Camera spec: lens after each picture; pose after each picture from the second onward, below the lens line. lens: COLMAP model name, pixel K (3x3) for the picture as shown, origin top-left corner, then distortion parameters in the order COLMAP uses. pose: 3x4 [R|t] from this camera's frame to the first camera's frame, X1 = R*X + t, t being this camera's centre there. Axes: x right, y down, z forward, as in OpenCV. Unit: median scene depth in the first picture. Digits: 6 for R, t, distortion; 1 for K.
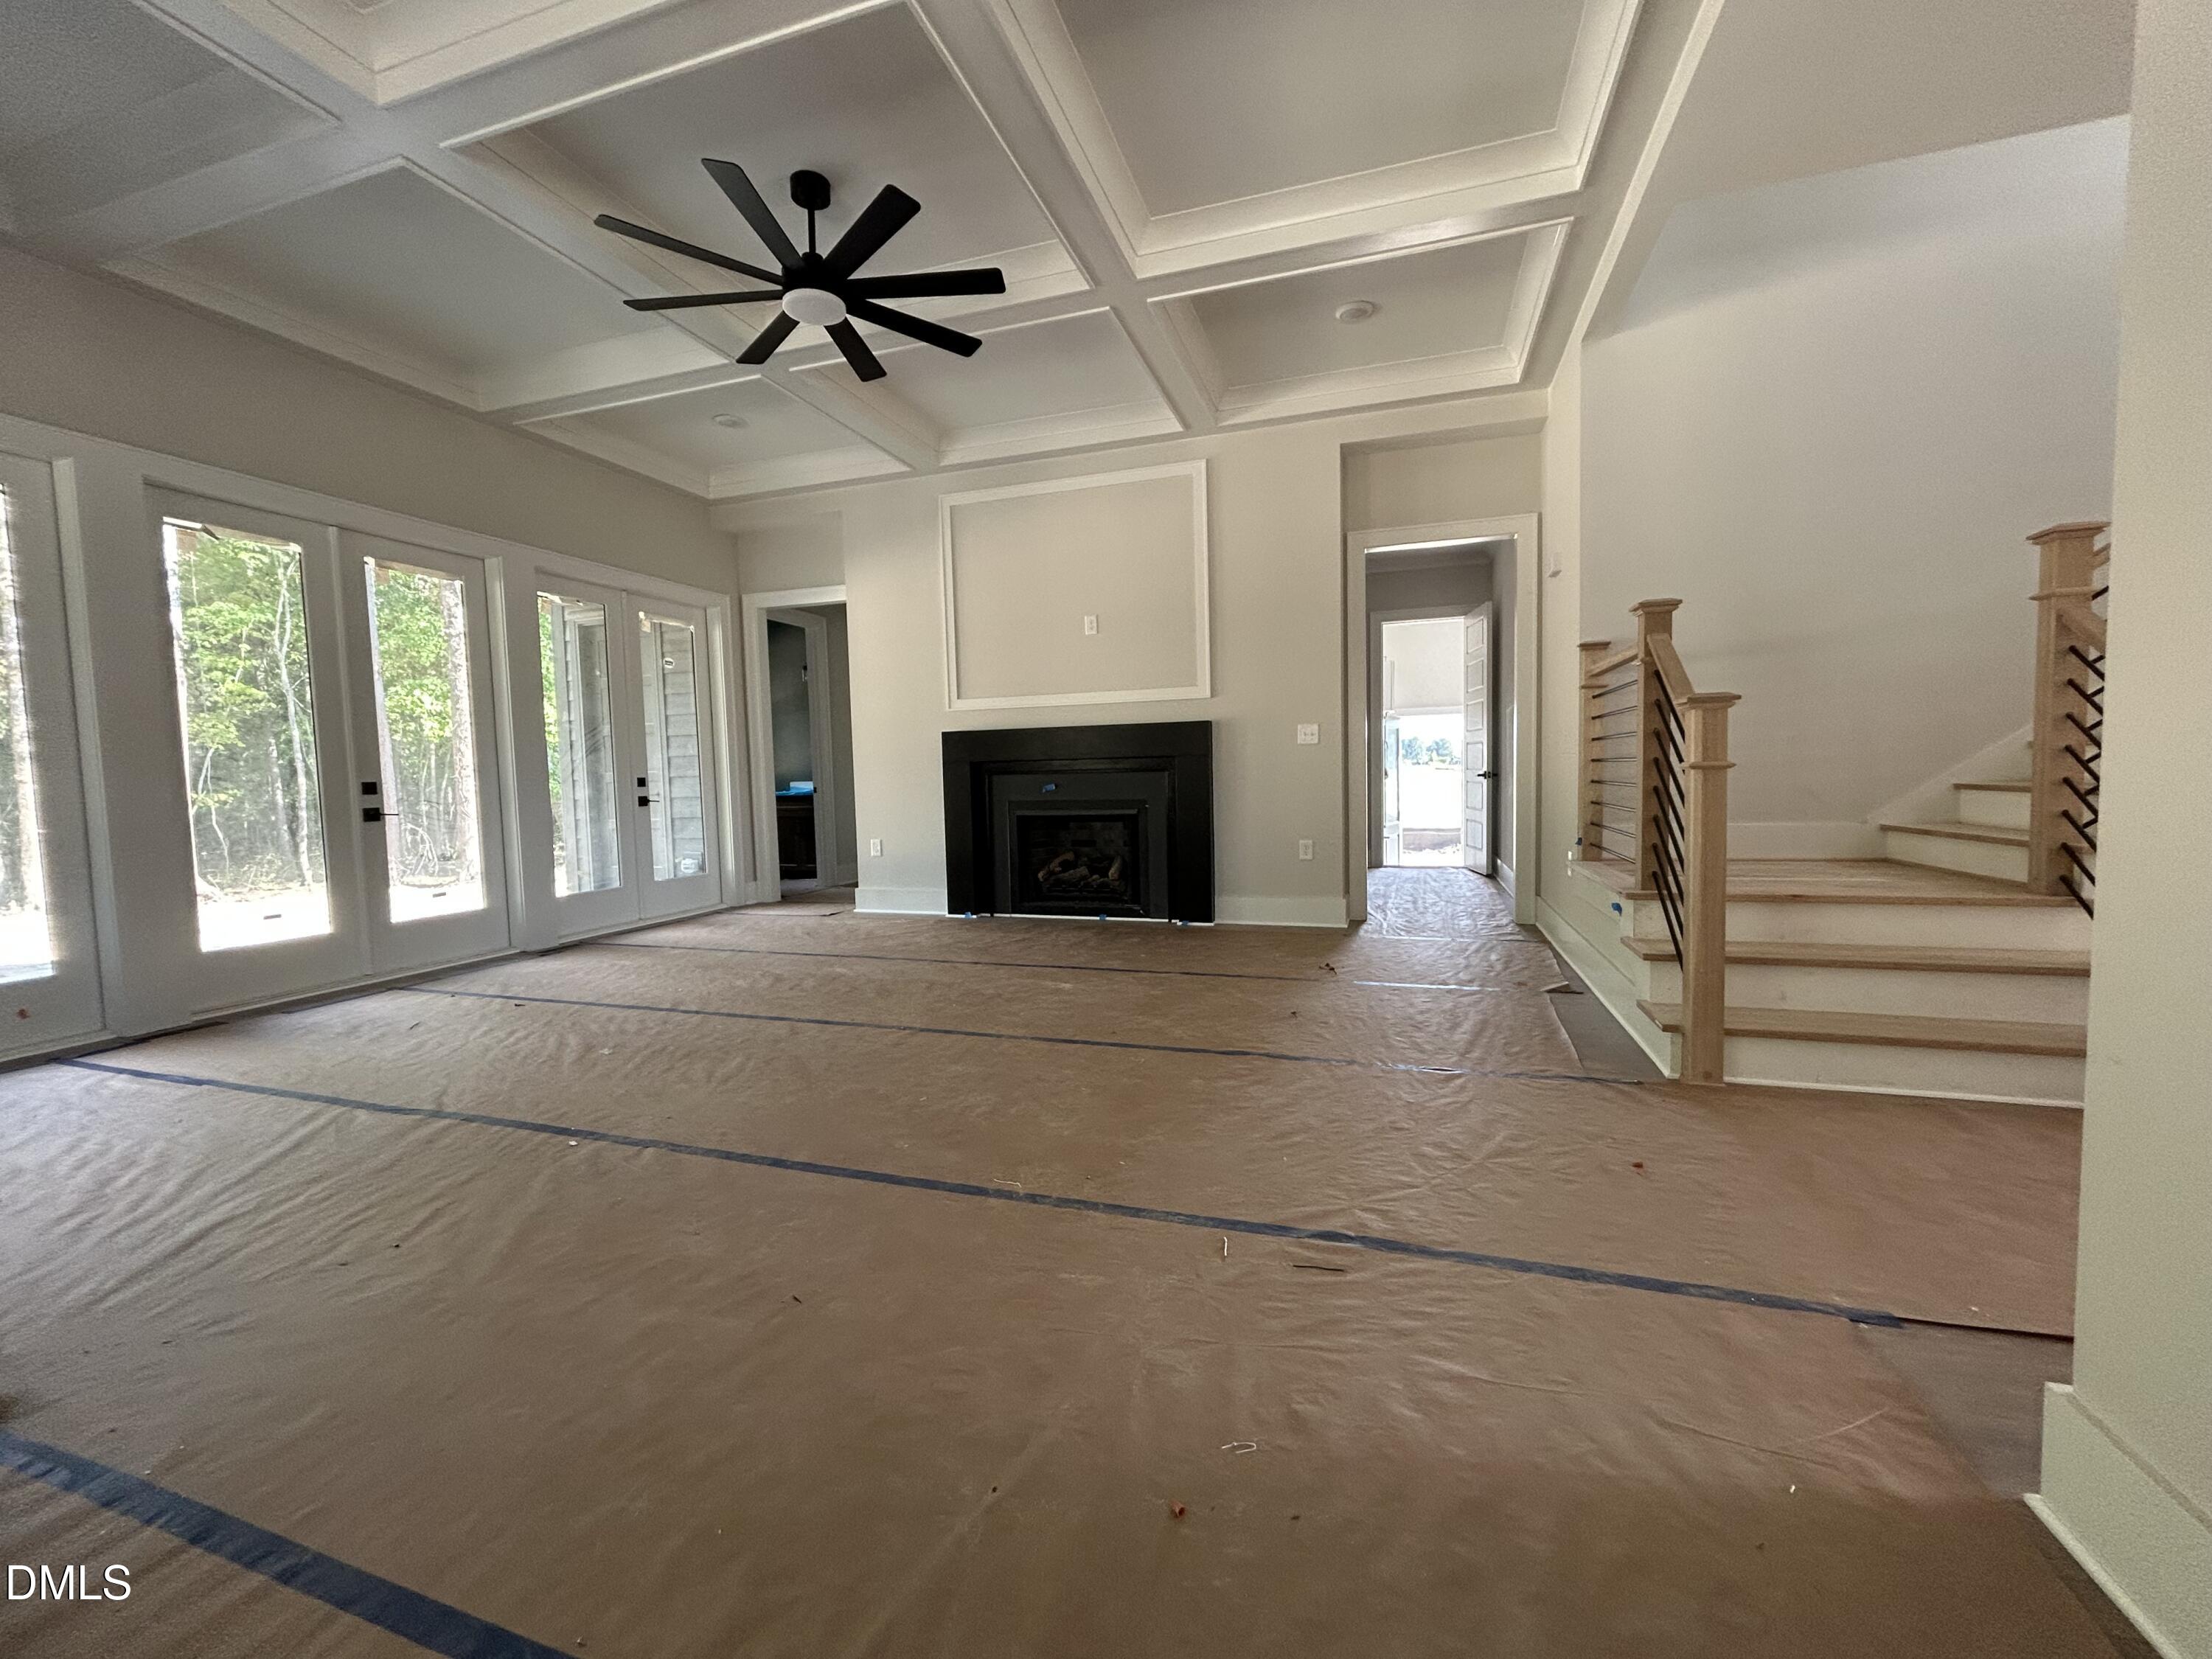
lens RADIAL K [[893.5, 0, 1112.3], [0, 893.5, 831.6], [0, 0, 1]] dist [-0.002963, 0.000217]
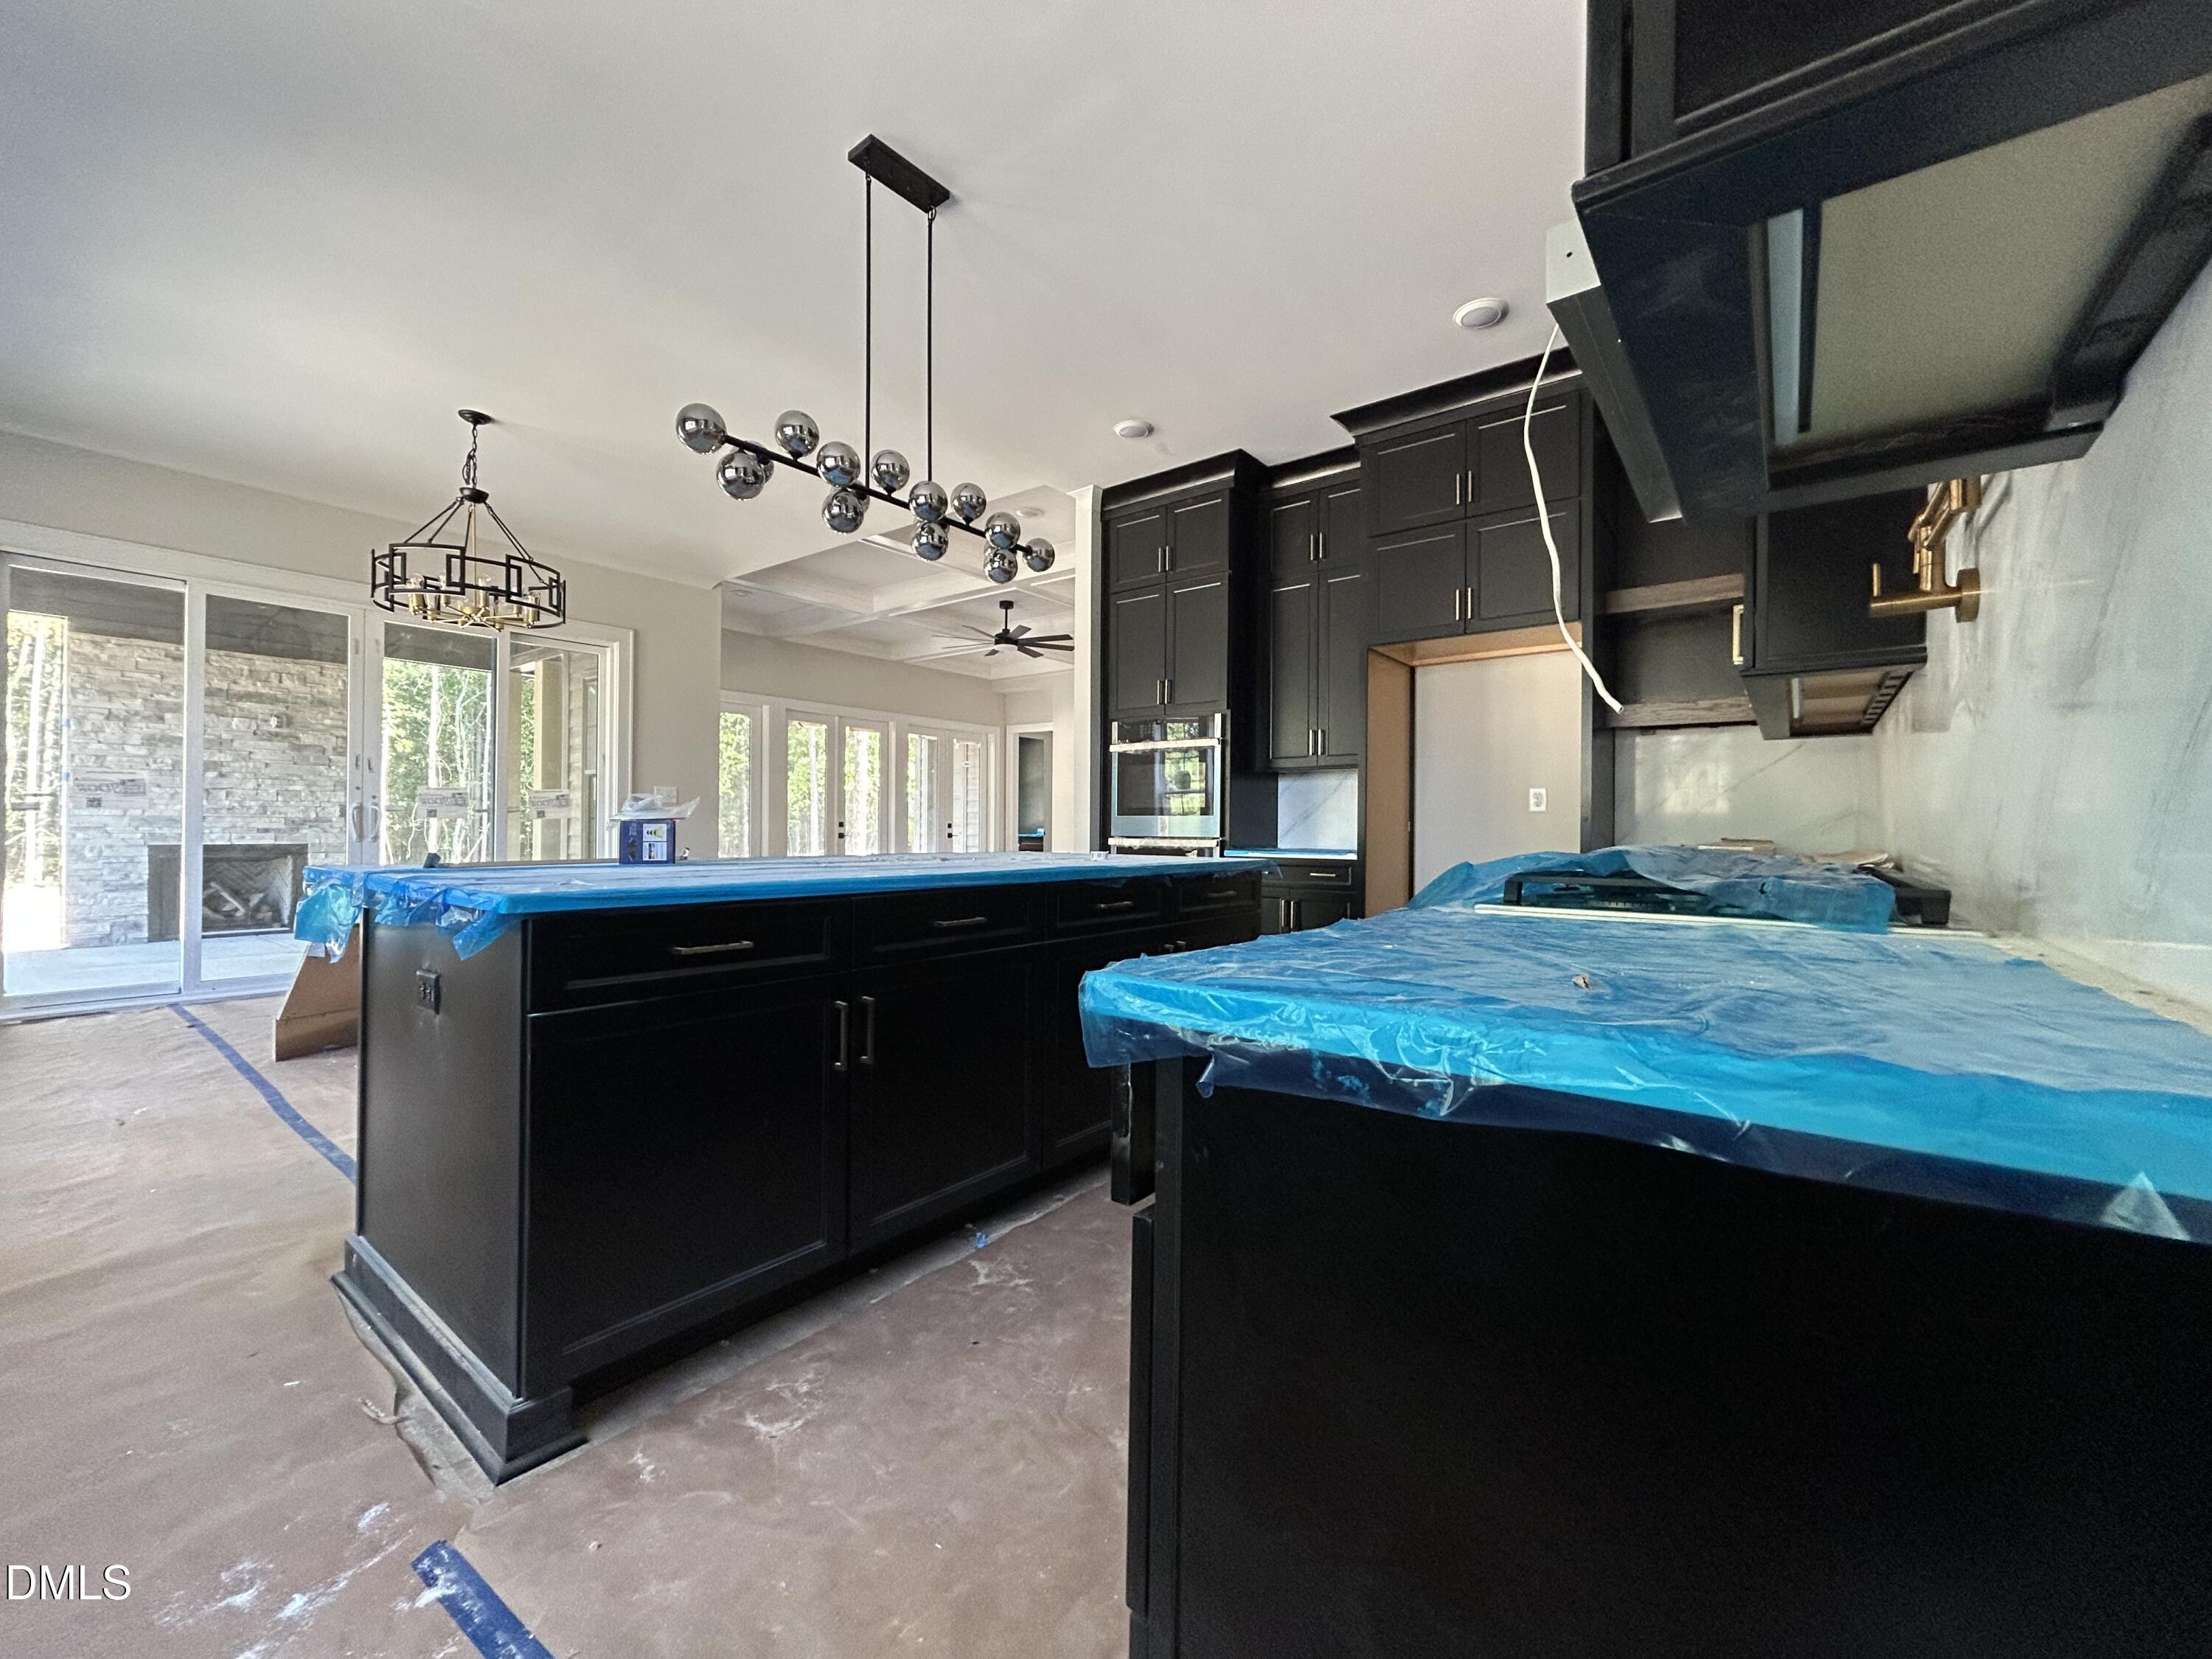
lens RADIAL K [[875.4, 0, 1106.0], [0, 875.4, 829.5], [0, 0, 1]] dist [0.025958, -0.012387]
pose [[0.941078, 0.032554, -0.336619, 0.497508], [-0.053491, 0.997155, -0.053109, 0.040886], [0.333932, 0.067986, 0.940142, -0.777412]]
